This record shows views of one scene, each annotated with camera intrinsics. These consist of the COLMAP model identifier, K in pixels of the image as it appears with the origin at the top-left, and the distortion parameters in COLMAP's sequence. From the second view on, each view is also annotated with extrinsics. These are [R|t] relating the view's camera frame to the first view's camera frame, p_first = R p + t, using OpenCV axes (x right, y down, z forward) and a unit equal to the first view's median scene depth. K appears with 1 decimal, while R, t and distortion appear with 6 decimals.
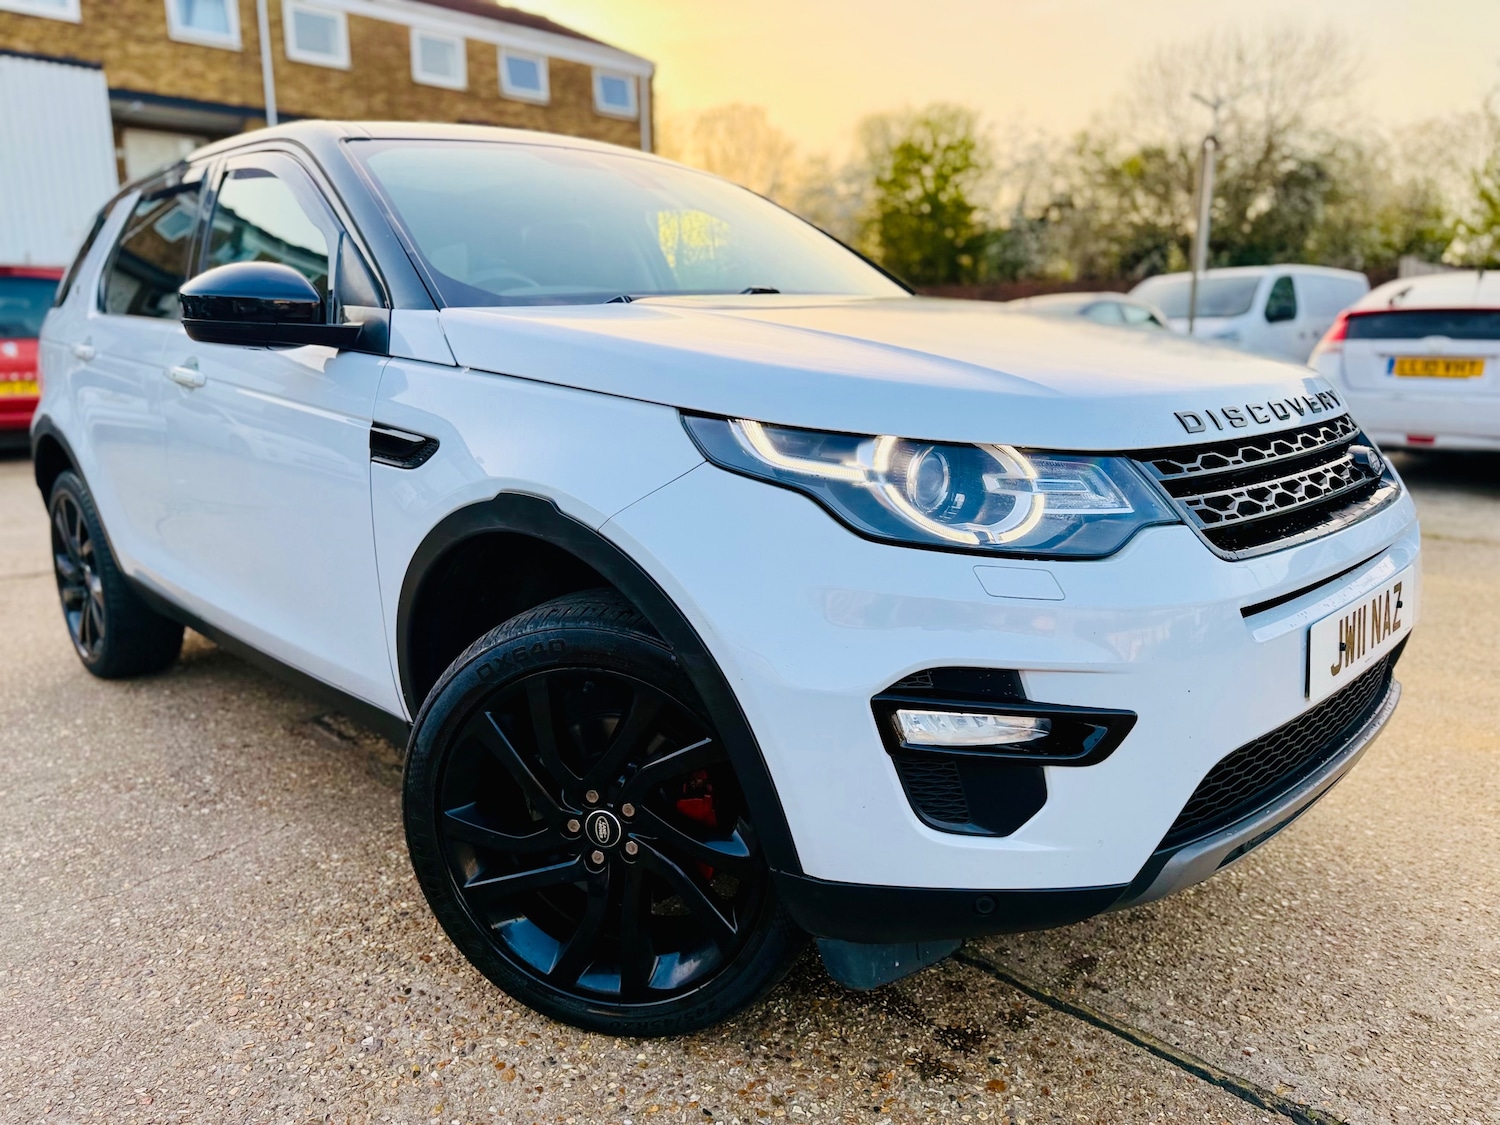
lens RADIAL K [[1057.0, 0, 785.4], [0, 1057.0, 561.1], [0, 0, 1]] dist [0.016158, -0.018986]
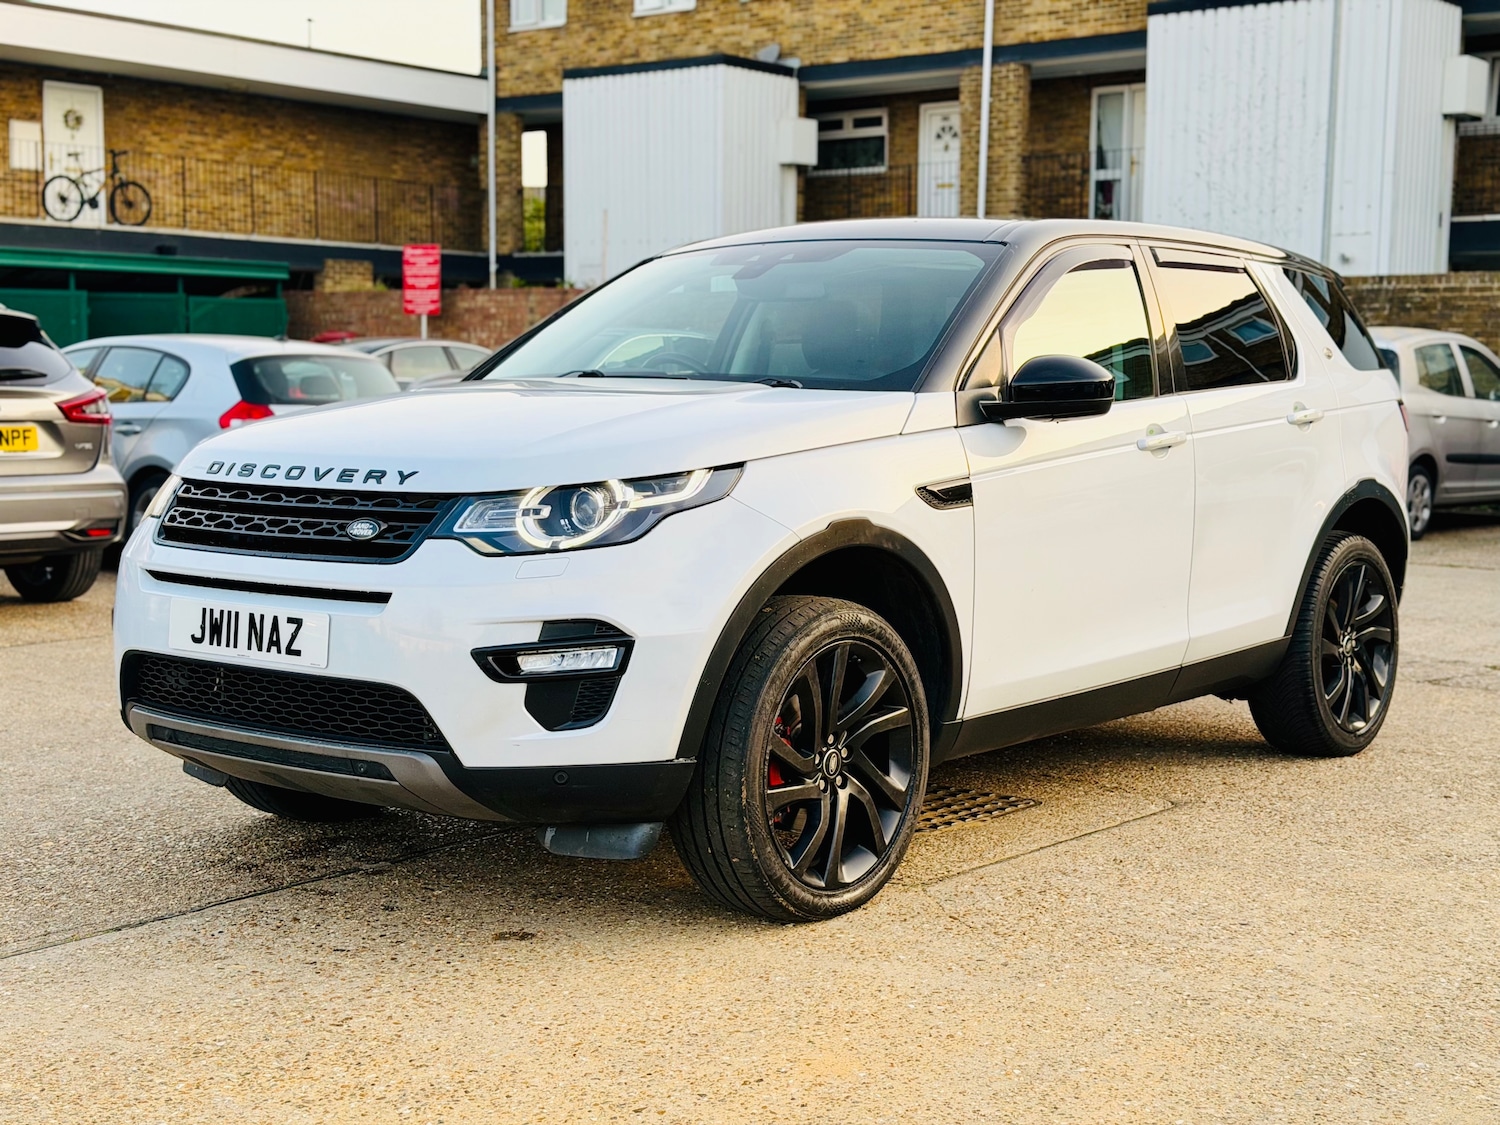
lens RADIAL K [[2042.6, 0, 756.9], [0, 2042.6, 570.9], [0, 0, 1]] dist [0.085574, 0.000000]
pose [[0.083049, 0.103228, -0.991185, 2.798710], [-0.212898, 0.973496, 0.083547, -0.324711], [0.973539, 0.204082, 0.102825, 1.182902]]
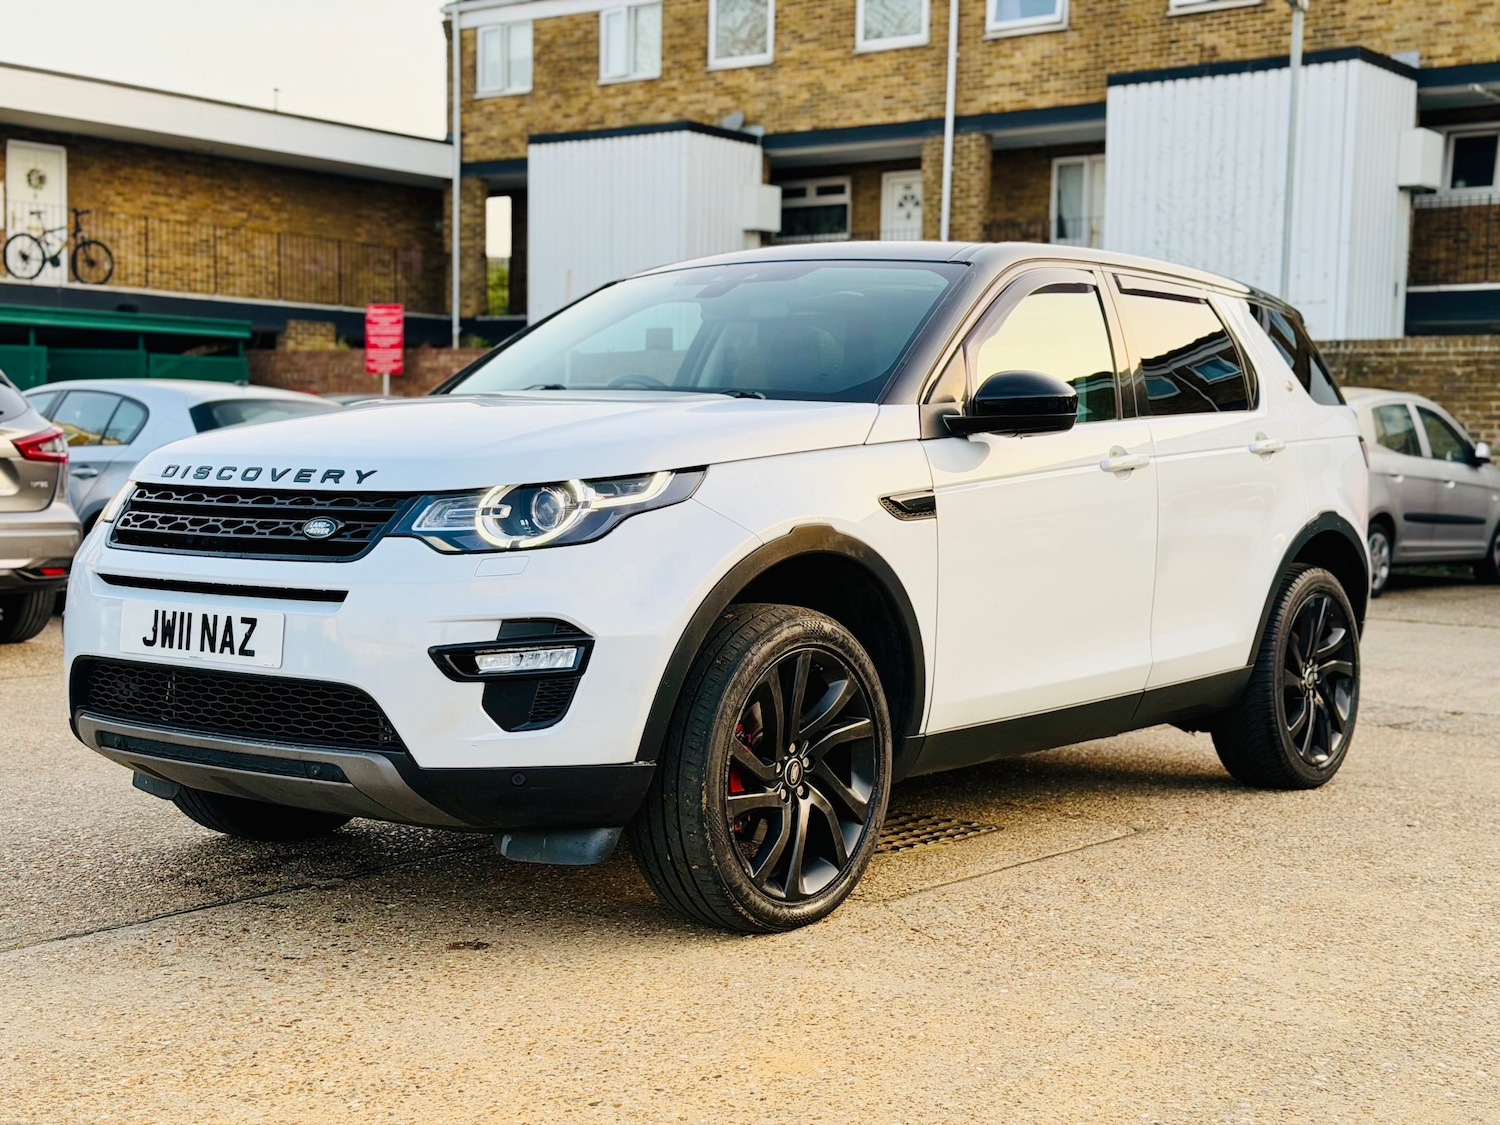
lens RADIAL K [[2042.6, 0, 752.5], [0, 2042.6, 575.8], [0, 0, 1]] dist [0.085574, 0.000000]
pose [[0.099450, 0.071412, -0.992477, 2.783034], [-0.221140, 0.974064, 0.047928, -0.249503], [0.970158, 0.214710, 0.112662, 1.199351]]
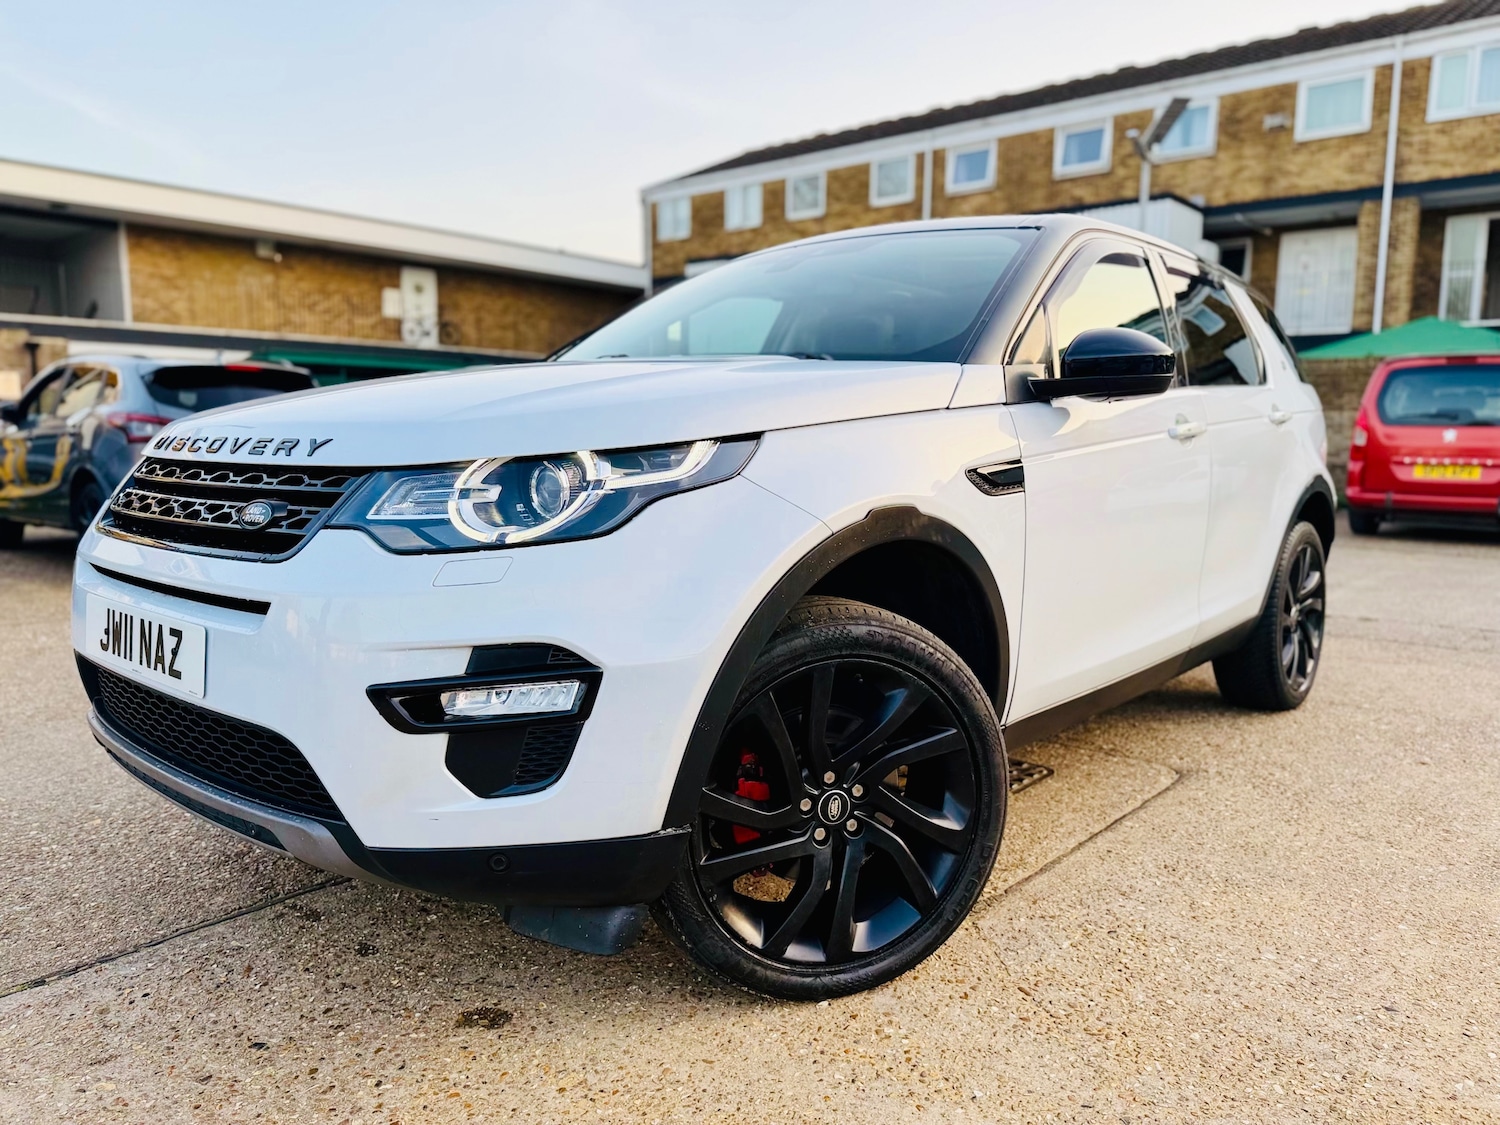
lens RADIAL K [[1057.0, 0, 761.5], [0, 1057.0, 569.8], [0, 0, 1]] dist [0.016158, -0.018986]
pose [[0.050908, 0.134315, -0.989630, 1.441029], [-0.211644, 0.969860, 0.120745, -0.242127], [0.976020, 0.203302, 0.077801, 1.332670]]
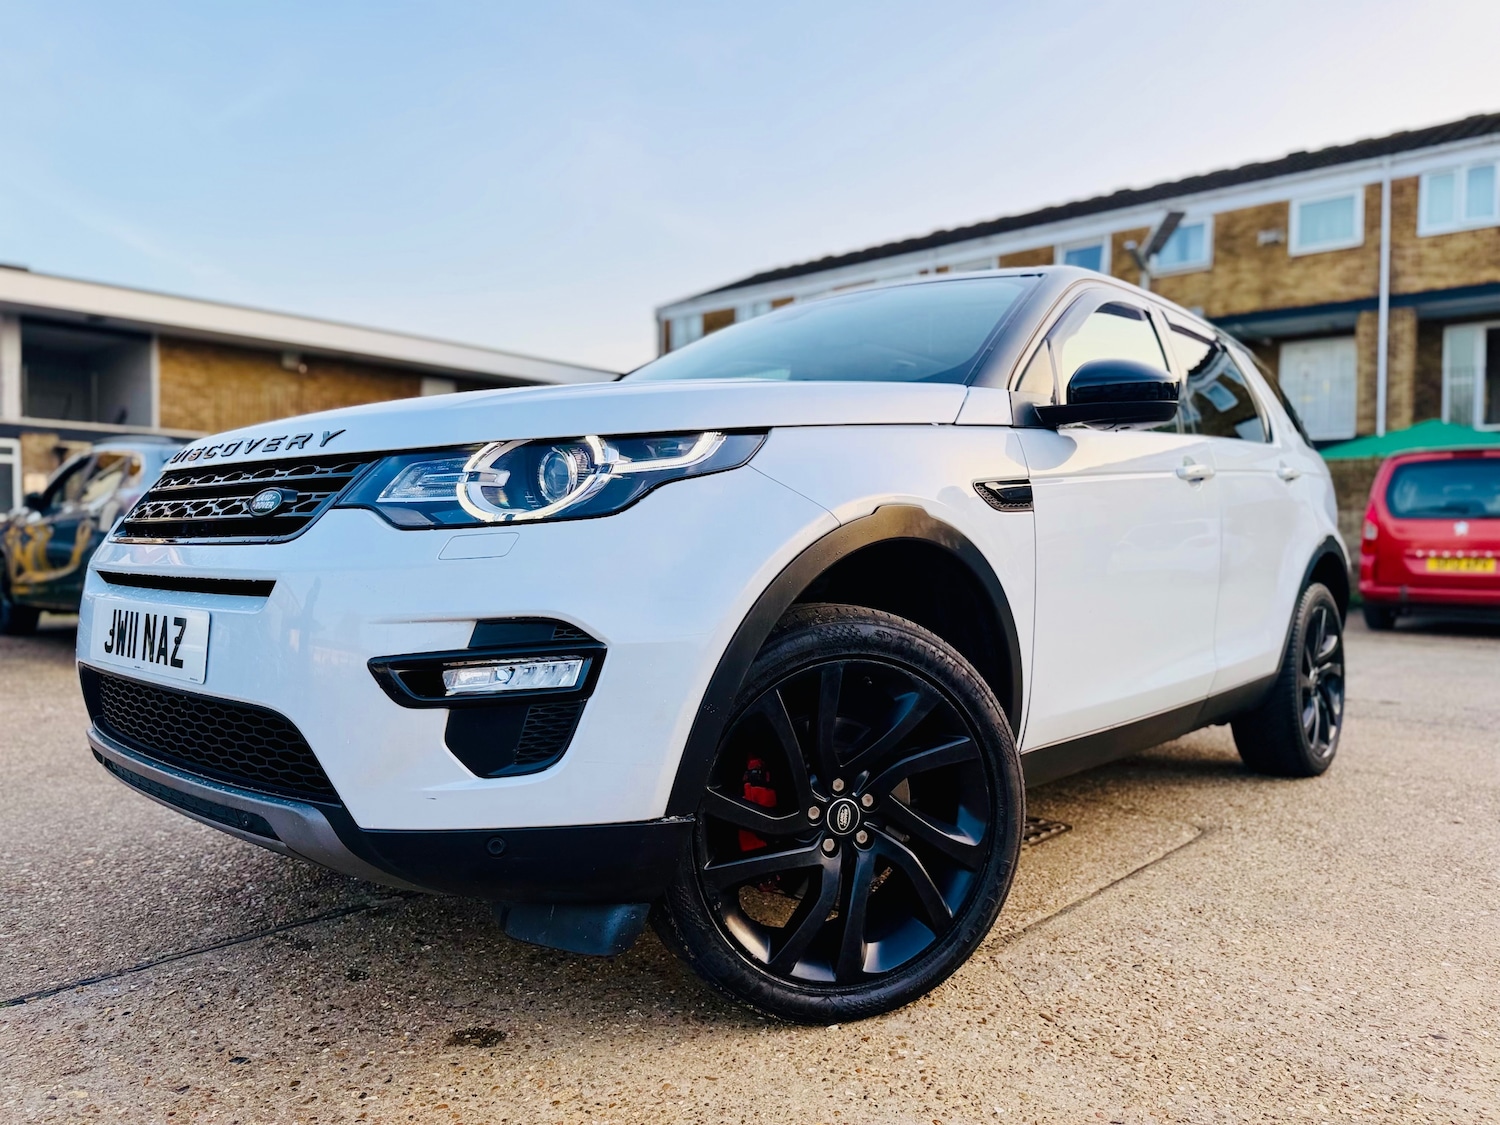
lens RADIAL K [[1057.0, 0, 751.6], [0, 1057.0, 567.5], [0, 0, 1]] dist [0.016158, -0.018986]
pose [[0.033277, 0.027972, -0.999055, 1.442059], [-0.213087, 0.976823, 0.020252, -0.142729], [0.976466, 0.212212, 0.038466, 1.355567]]
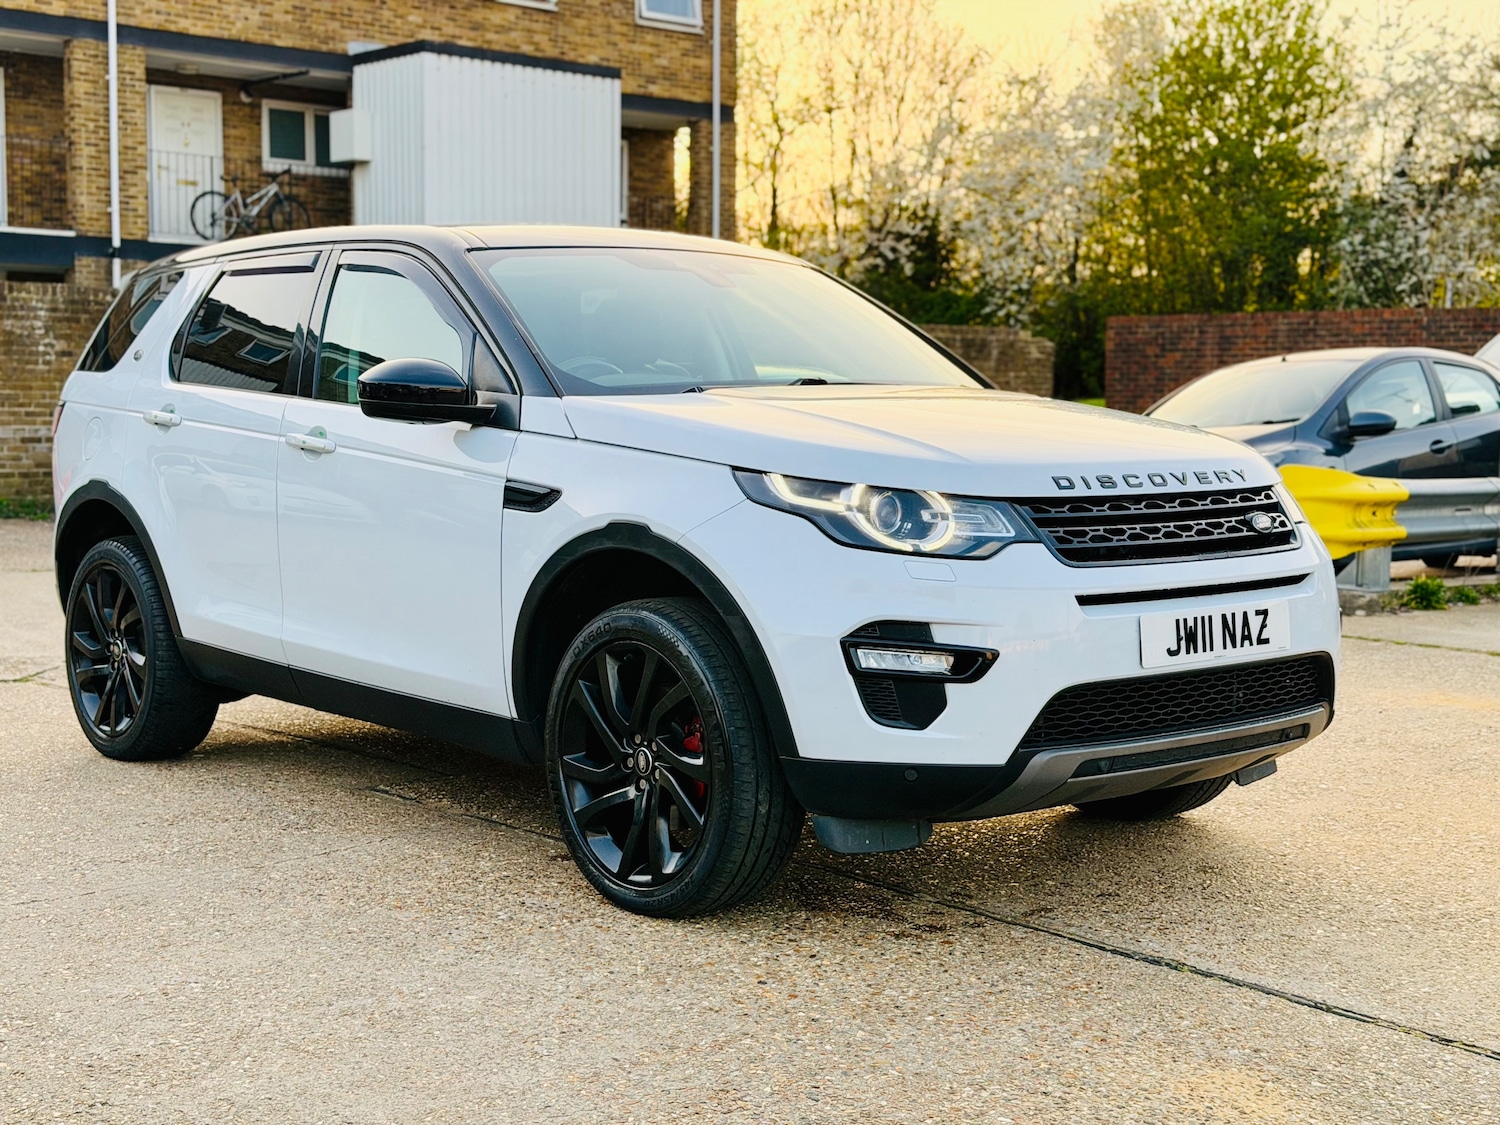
lens RADIAL K [[2075.9, 0, 751.2], [0, 2075.9, 531.0], [0, 0, 1]] dist [0.031391, 0.000000]
pose [[0.994389, 0.021036, -0.103674, 0.191728], [-0.035515, 0.989534, -0.139864, 0.293300], [0.099647, 0.142761, 0.984728, -1.555644]]
